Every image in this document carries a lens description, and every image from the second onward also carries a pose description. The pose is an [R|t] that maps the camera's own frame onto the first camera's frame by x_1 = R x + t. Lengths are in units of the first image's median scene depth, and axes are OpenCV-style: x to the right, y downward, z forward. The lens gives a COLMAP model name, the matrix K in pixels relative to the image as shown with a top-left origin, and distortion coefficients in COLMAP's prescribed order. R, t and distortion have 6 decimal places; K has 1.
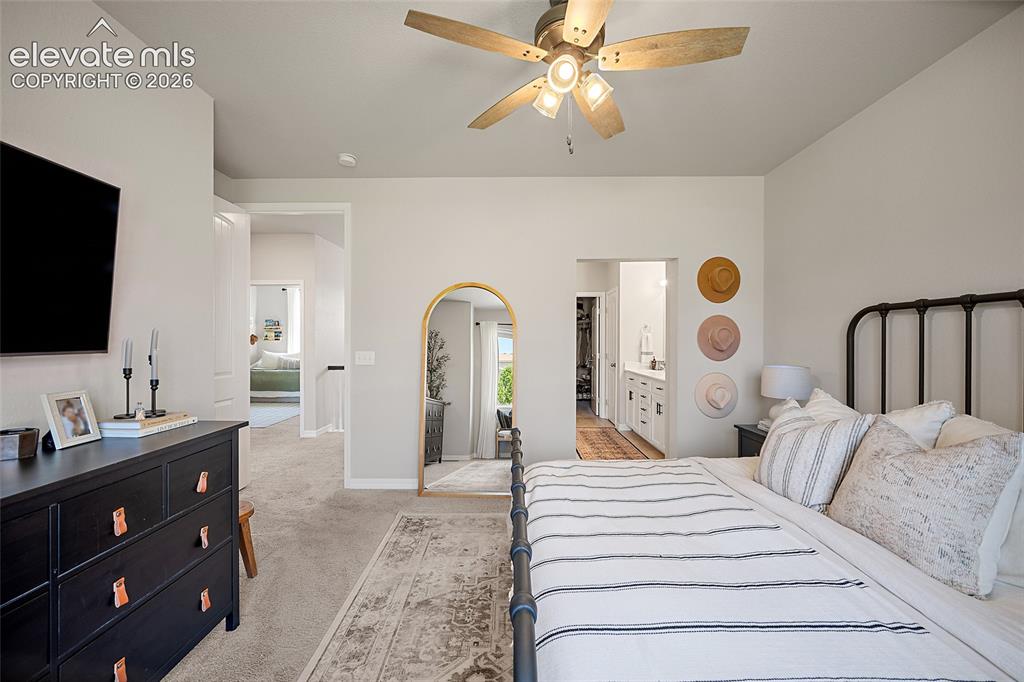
lens RADIAL K [[408.4, 0, 512.9], [0, 408.4, 339.8], [0, 0, 1]] dist [-0.001254, -0.001807]
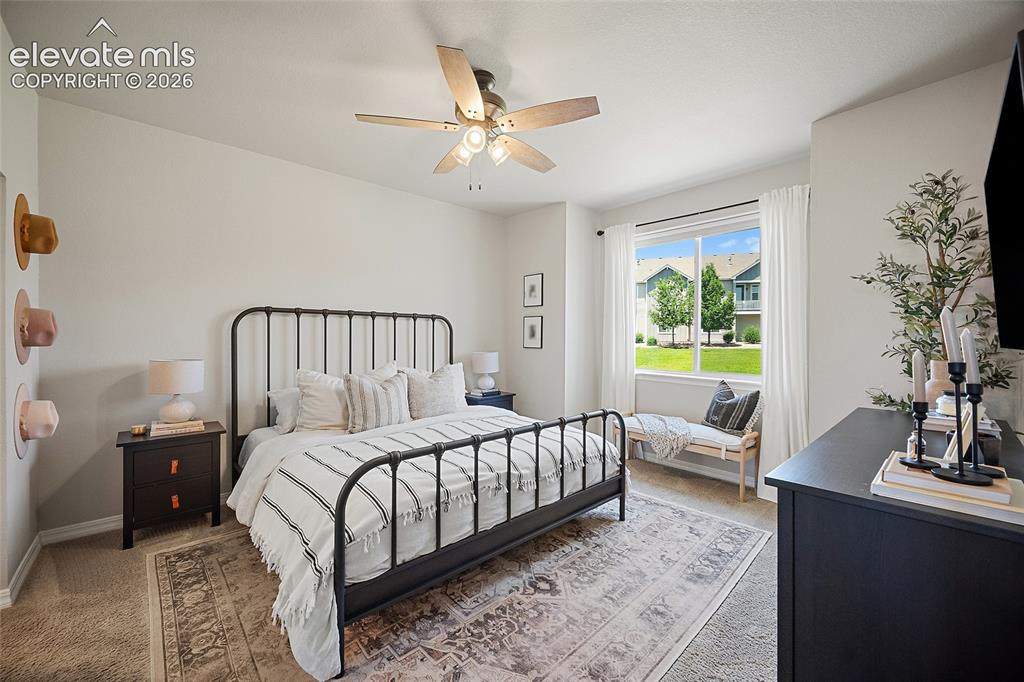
lens RADIAL K [[408.4, 0, 510.3], [0, 408.4, 337.8], [0, 0, 1]] dist [-0.001254, -0.001807]
pose [[-0.677276, -0.000722, 0.735728, -0.837639], [-0.002044, 0.999998, -0.000900, 0.017890], [-0.735726, -0.002114, -0.677276, 1.665438]]
